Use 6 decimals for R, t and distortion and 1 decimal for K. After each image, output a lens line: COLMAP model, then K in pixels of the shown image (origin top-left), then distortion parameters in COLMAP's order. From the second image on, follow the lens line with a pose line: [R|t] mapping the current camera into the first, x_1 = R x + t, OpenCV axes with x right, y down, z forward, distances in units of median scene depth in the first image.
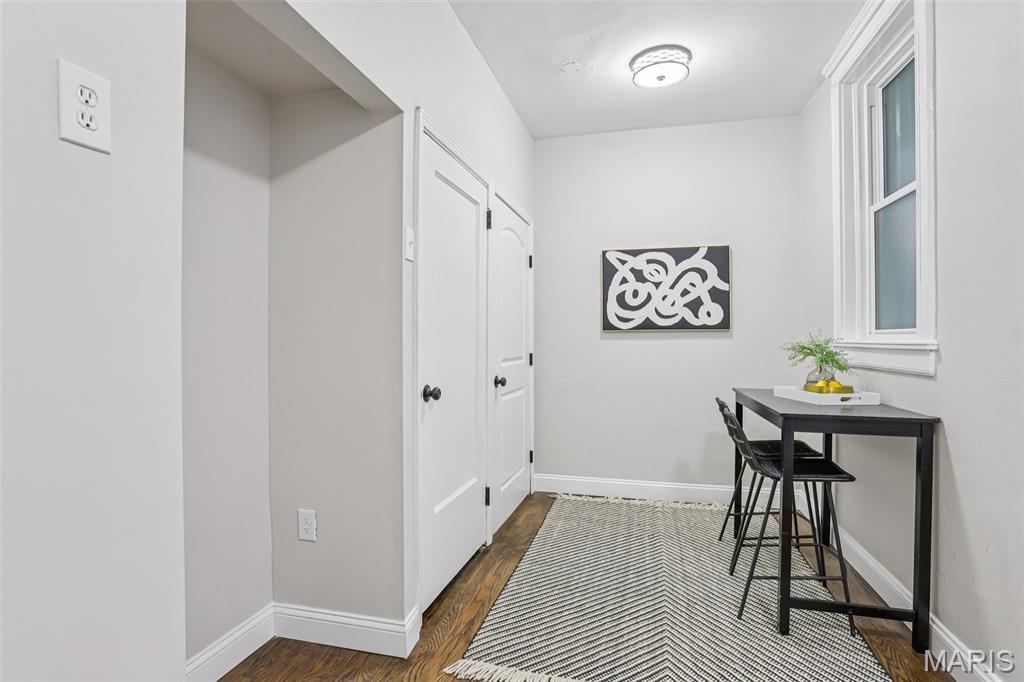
lens RADIAL K [[512.1, 0, 509.1], [0, 512.1, 336.4], [0, 0, 1]] dist [-0.064386, 0.026367]
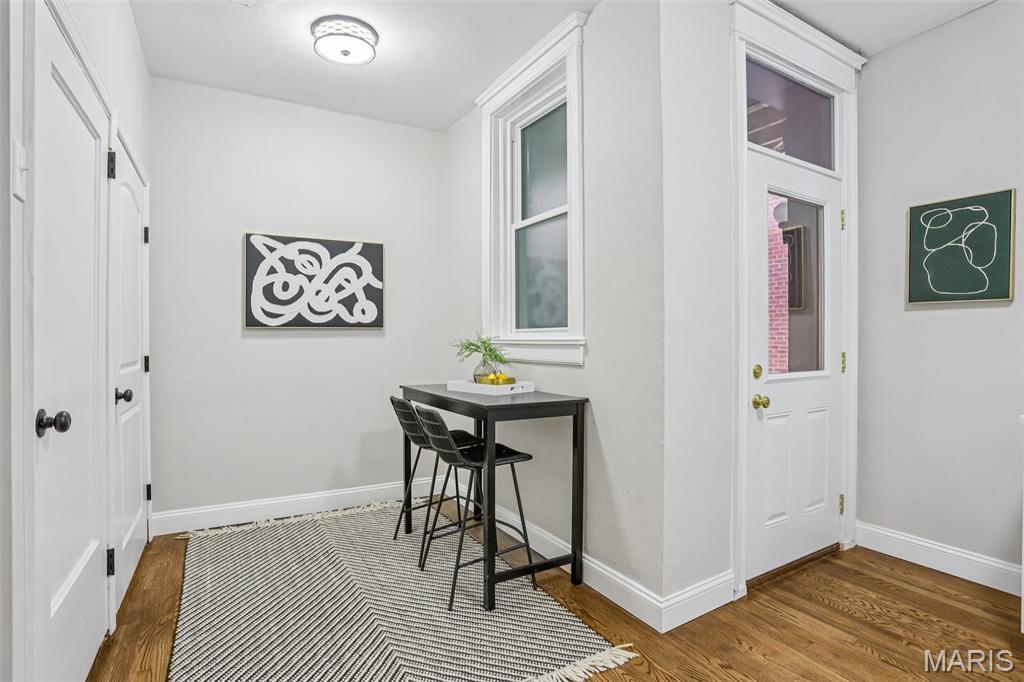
lens RADIAL K [[512.1, 0, 522.3], [0, 512.1, 336.7], [0, 0, 1]] dist [-0.064386, 0.026367]
pose [[0.709123, 0.001527, 0.705083, -0.114502], [-0.002336, 0.999997, 0.000183, 0.004621], [-0.705081, -0.001777, 0.709124, 0.121118]]
